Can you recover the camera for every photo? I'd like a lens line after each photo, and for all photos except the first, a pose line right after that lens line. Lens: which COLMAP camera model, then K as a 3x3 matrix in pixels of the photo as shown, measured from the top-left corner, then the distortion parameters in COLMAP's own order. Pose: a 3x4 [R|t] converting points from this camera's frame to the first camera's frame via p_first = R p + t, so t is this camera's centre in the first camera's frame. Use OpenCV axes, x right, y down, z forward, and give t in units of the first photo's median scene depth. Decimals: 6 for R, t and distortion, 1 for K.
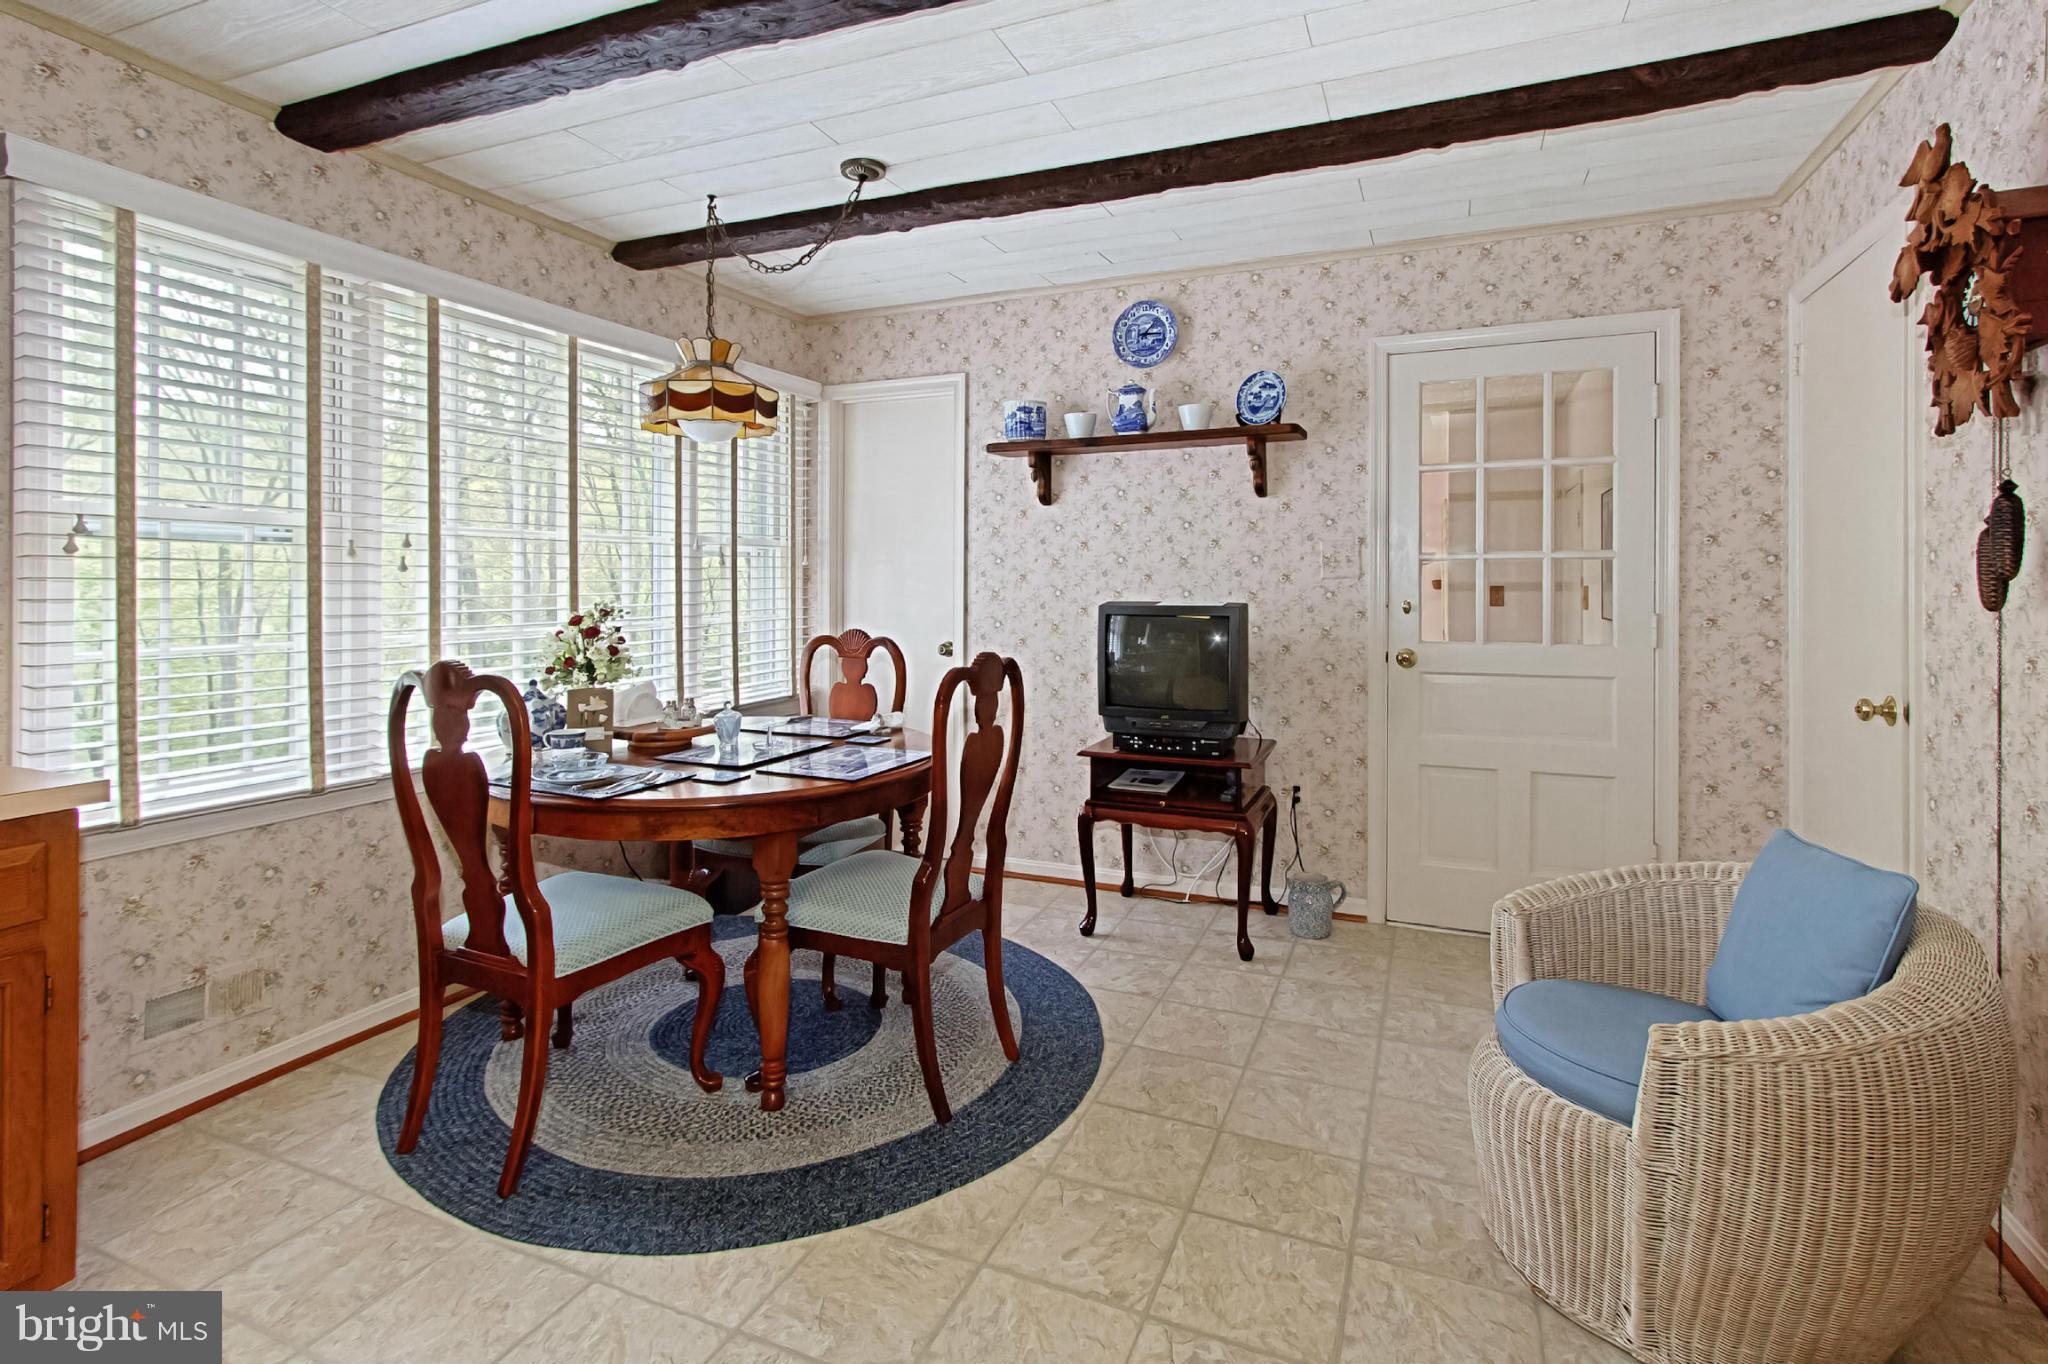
lens RADIAL K [[997.8, 0, 1019.4], [0, 997.8, 581.5], [0, 0, 1]] dist [-0.002427, 0.003994]
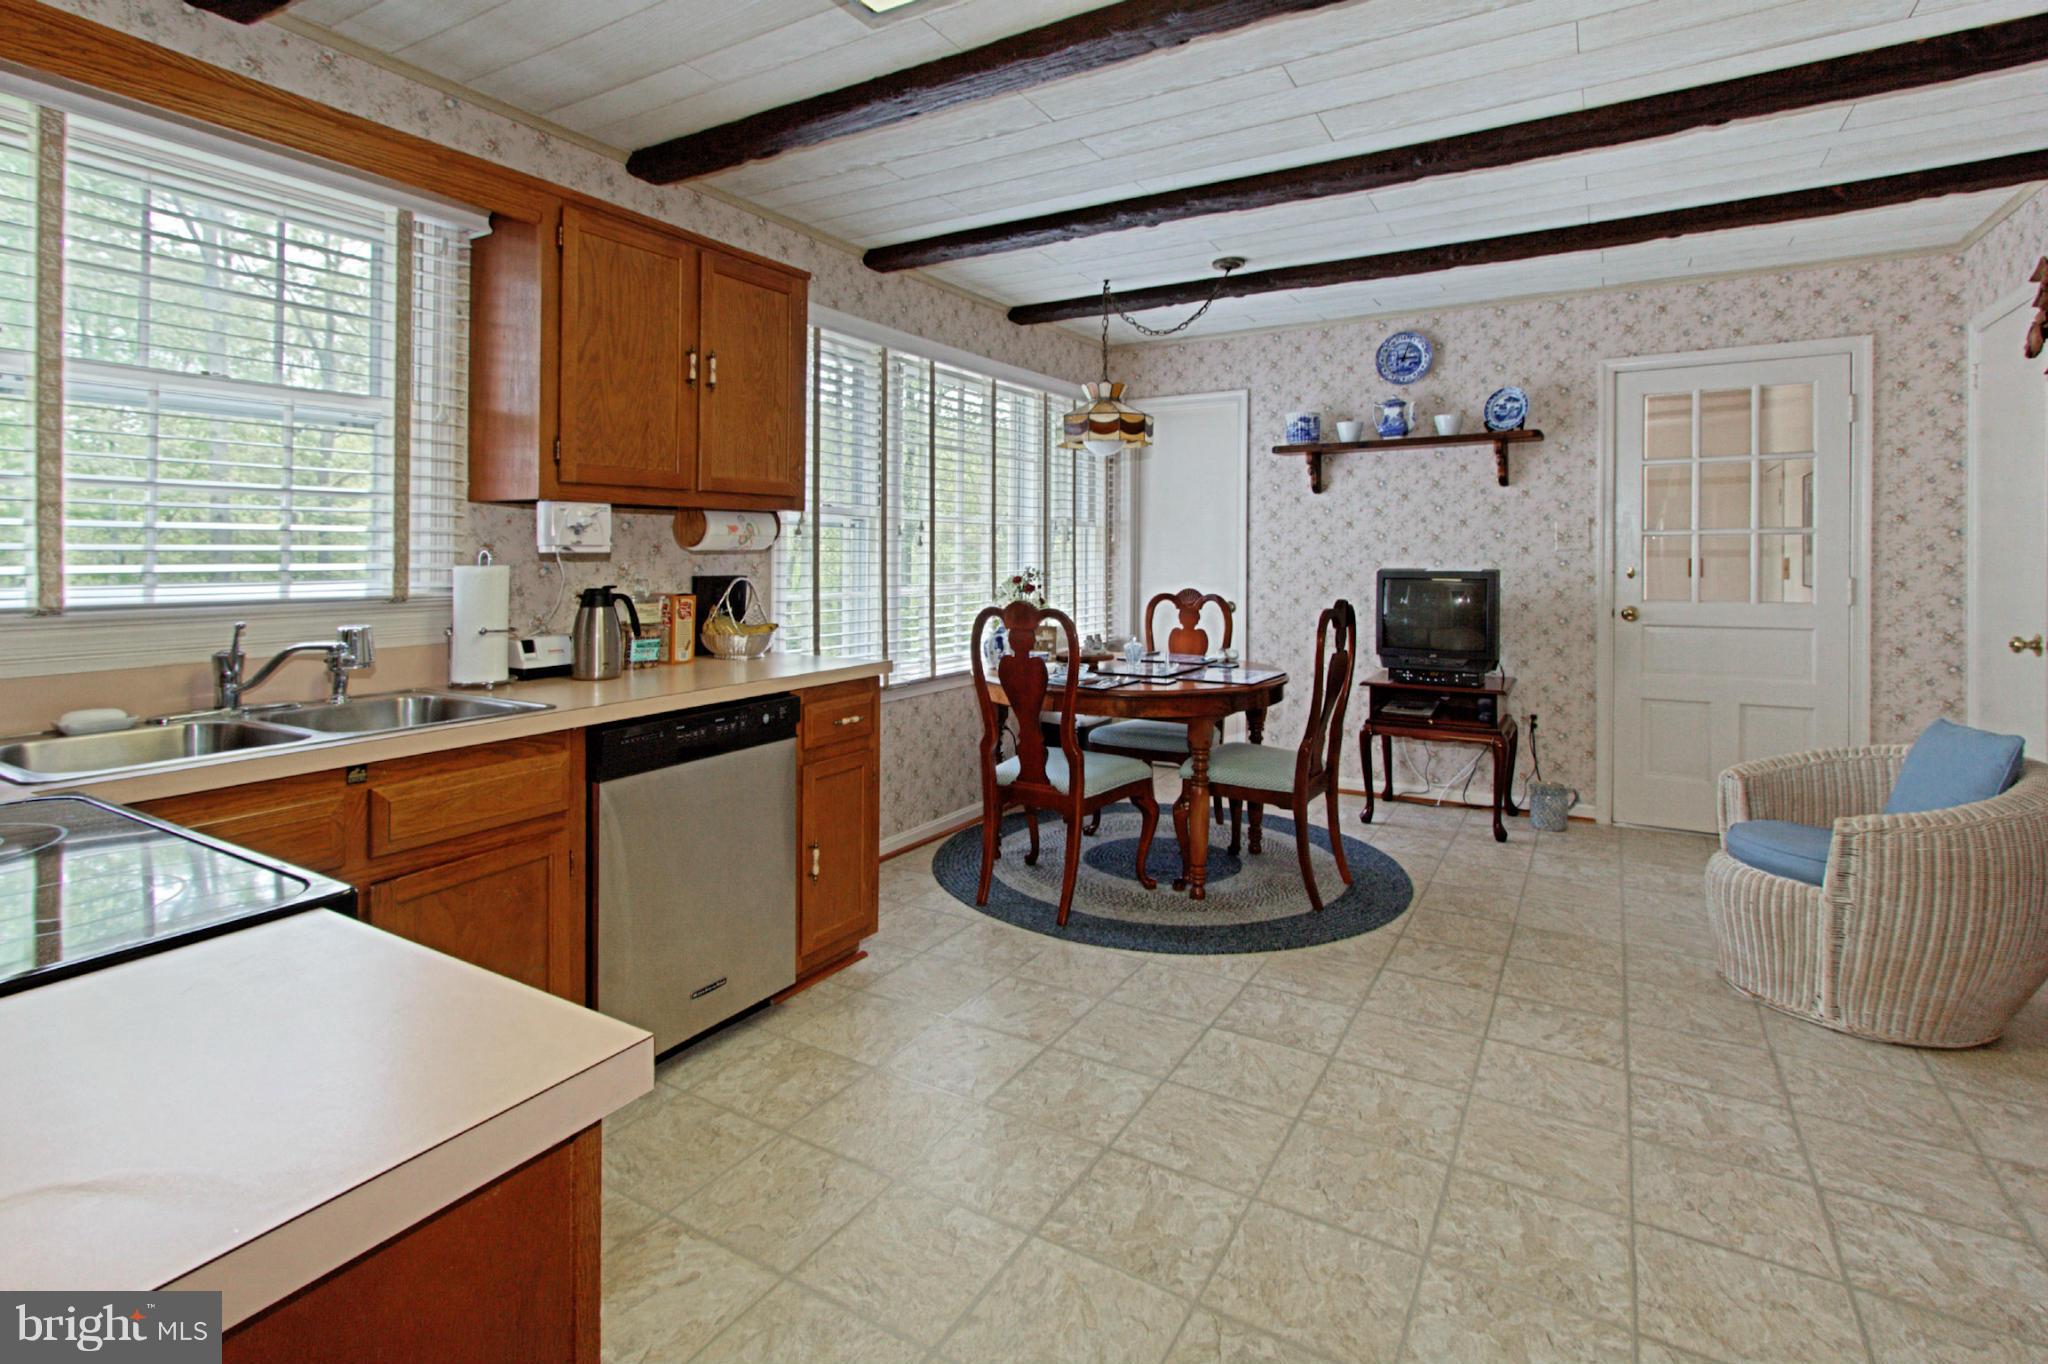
lens RADIAL K [[997.8, 0, 1000.5], [0, 997.8, 562.3], [0, 0, 1]] dist [-0.002427, 0.003994]
pose [[0.989033, 0.000119, -0.147695, -0.243248], [0.000666, 0.999986, 0.005268, 0.005529], [0.147694, -0.005309, 0.989019, -0.414740]]
